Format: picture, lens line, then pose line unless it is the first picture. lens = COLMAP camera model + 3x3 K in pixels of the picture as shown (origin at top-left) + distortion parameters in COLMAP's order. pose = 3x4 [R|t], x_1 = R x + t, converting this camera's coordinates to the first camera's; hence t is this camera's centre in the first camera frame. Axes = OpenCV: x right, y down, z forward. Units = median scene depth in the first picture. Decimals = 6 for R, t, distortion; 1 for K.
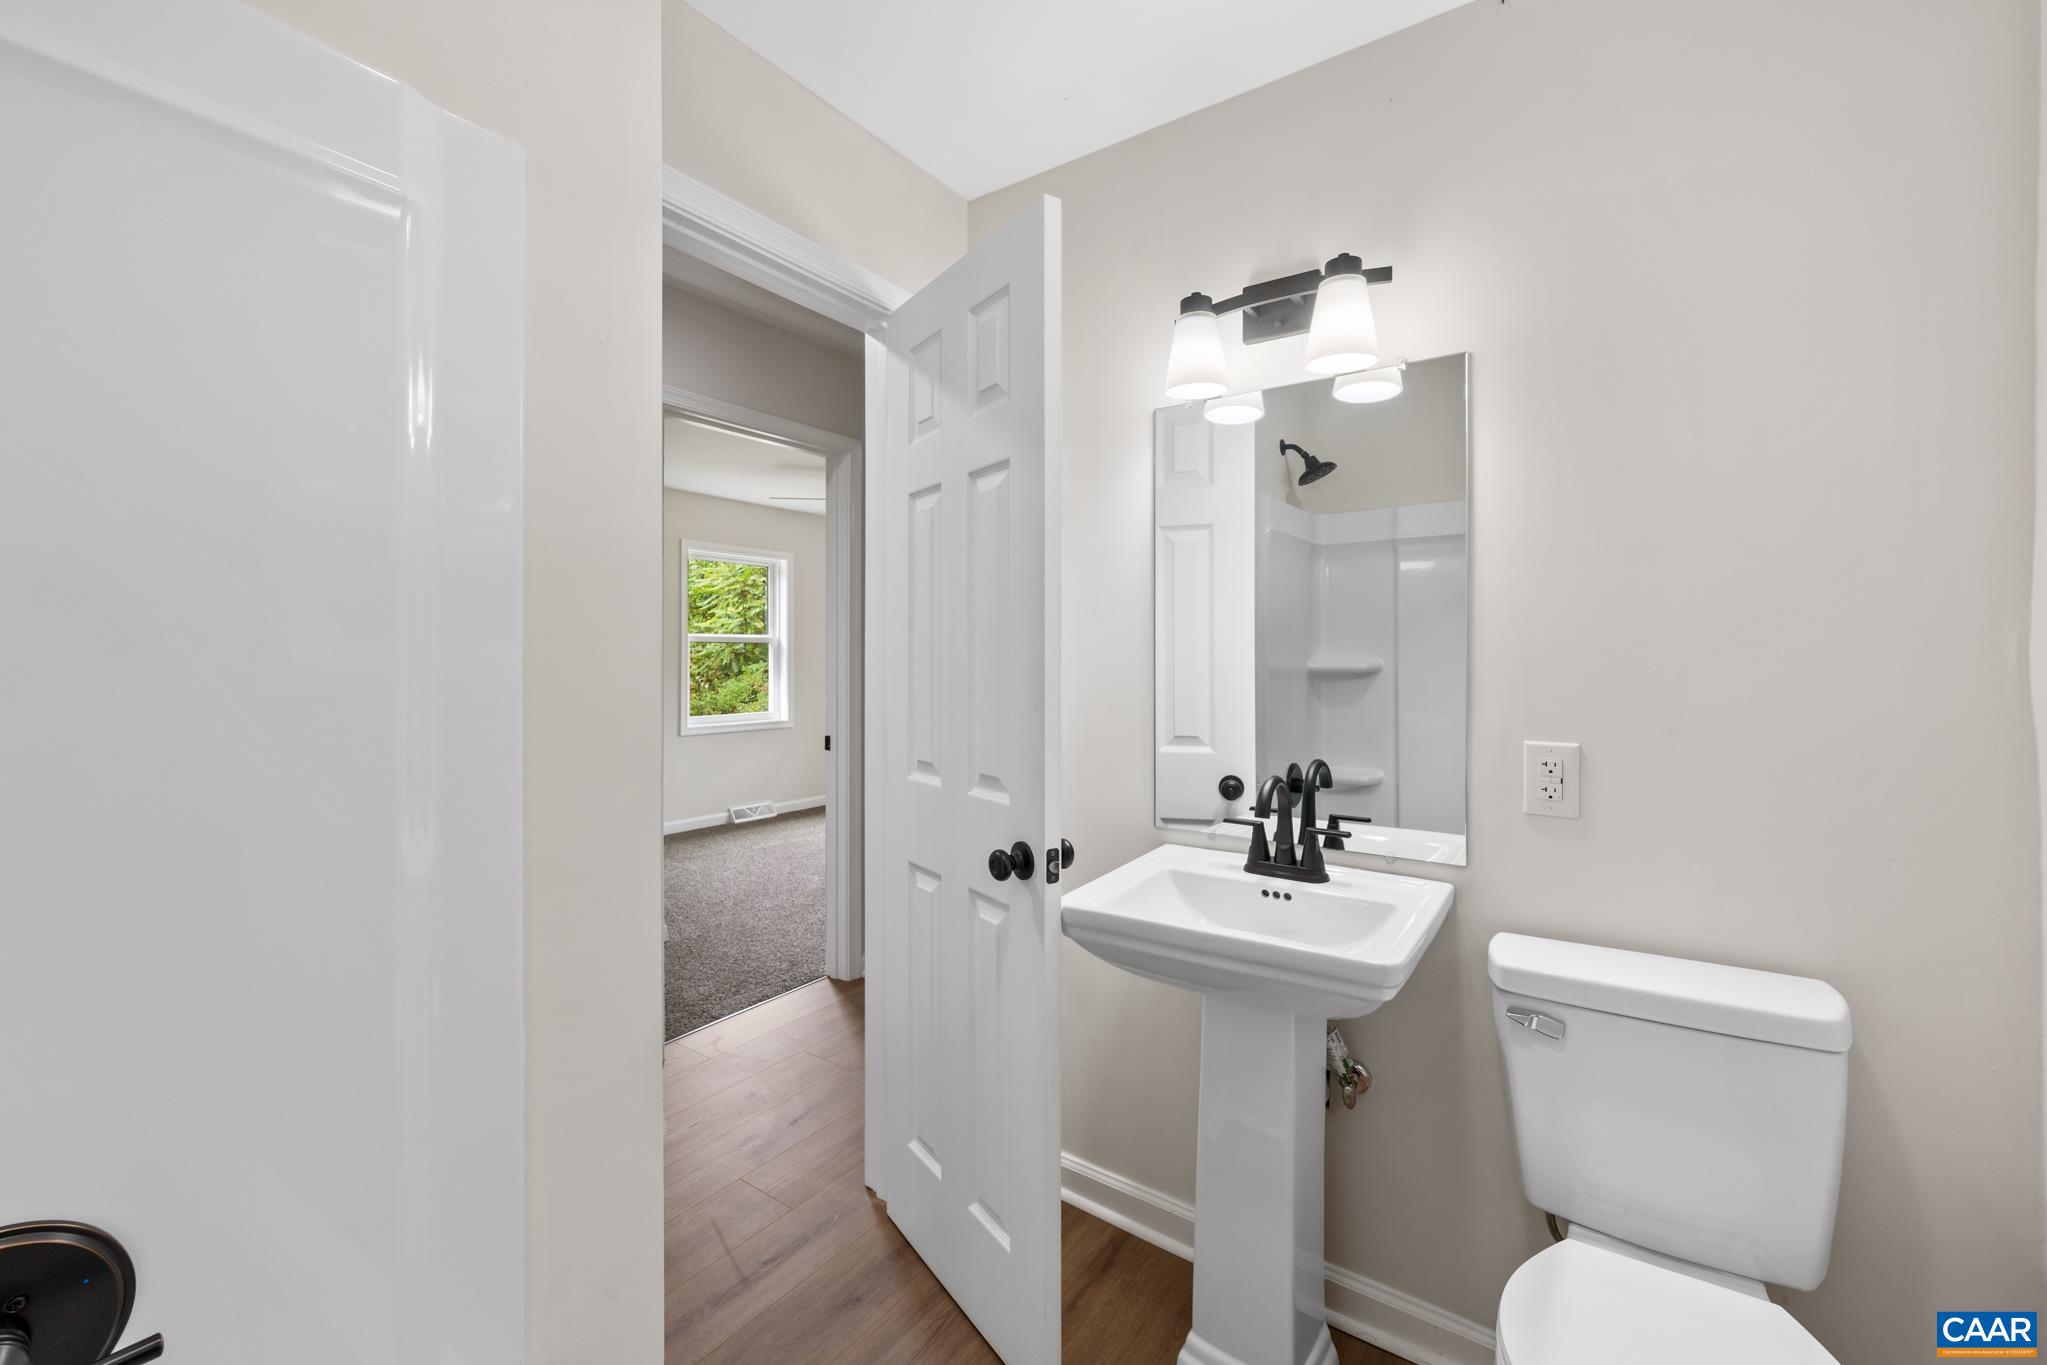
lens RADIAL K [[838.3, 0, 1020.0], [0, 838.3, 666.3], [0, 0, 1]] dist [-0.002333, -0.000266]
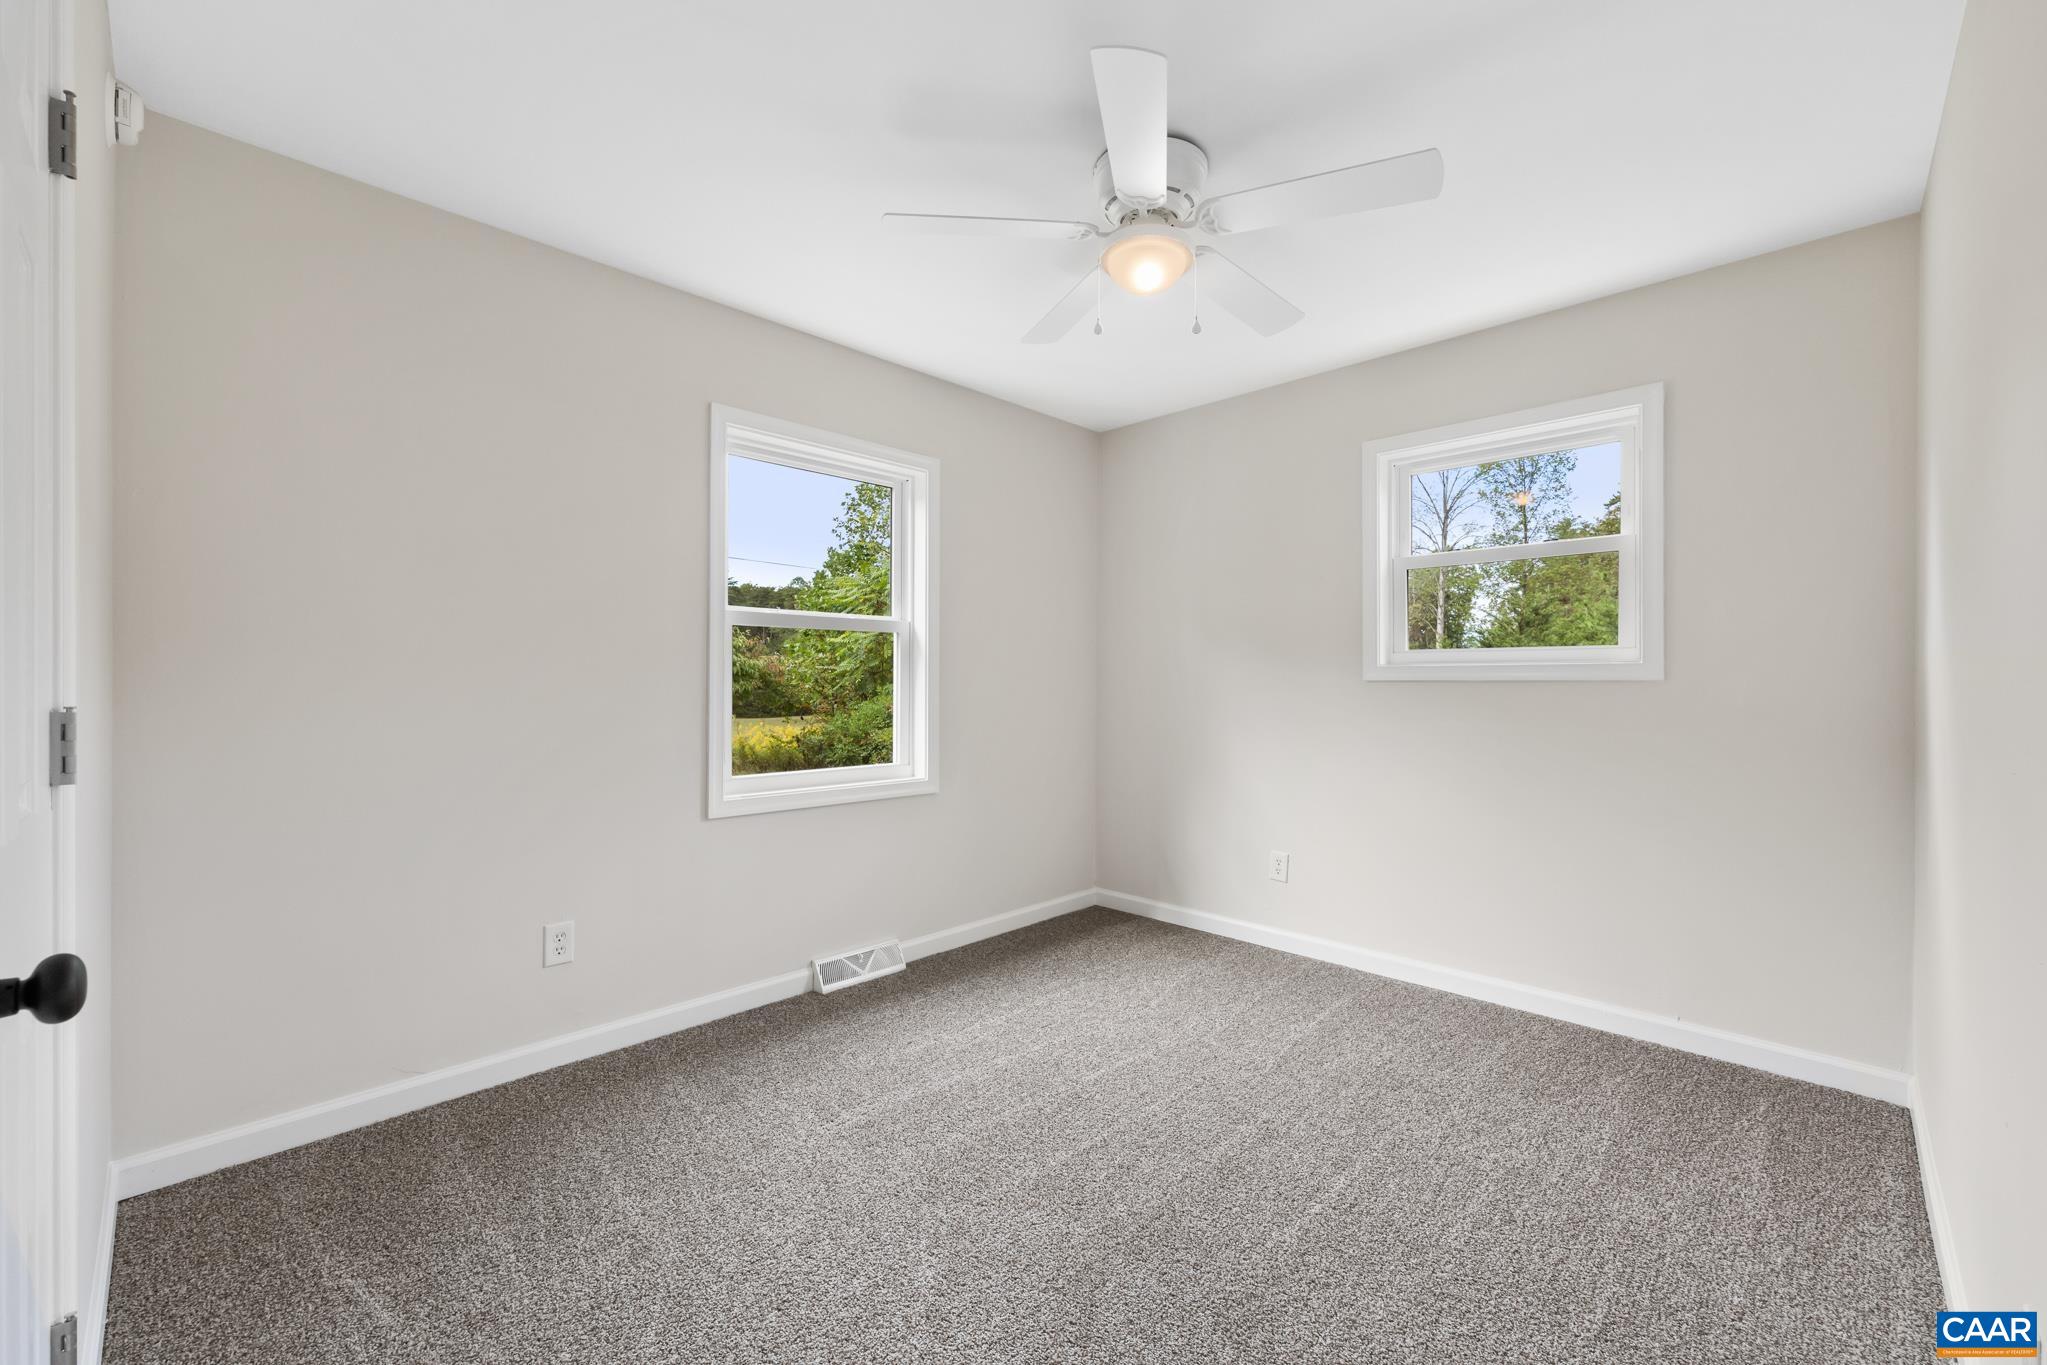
lens RADIAL K [[838.3, 0, 1024.7], [0, 838.3, 690.3], [0, 0, 1]] dist [-0.002333, -0.000266]
pose [[0.987960, 0.005610, -0.154606, -0.138592], [-0.005475, 0.999984, 0.001299, 0.007190], [0.154610, -0.000437, 0.987975, 0.500522]]
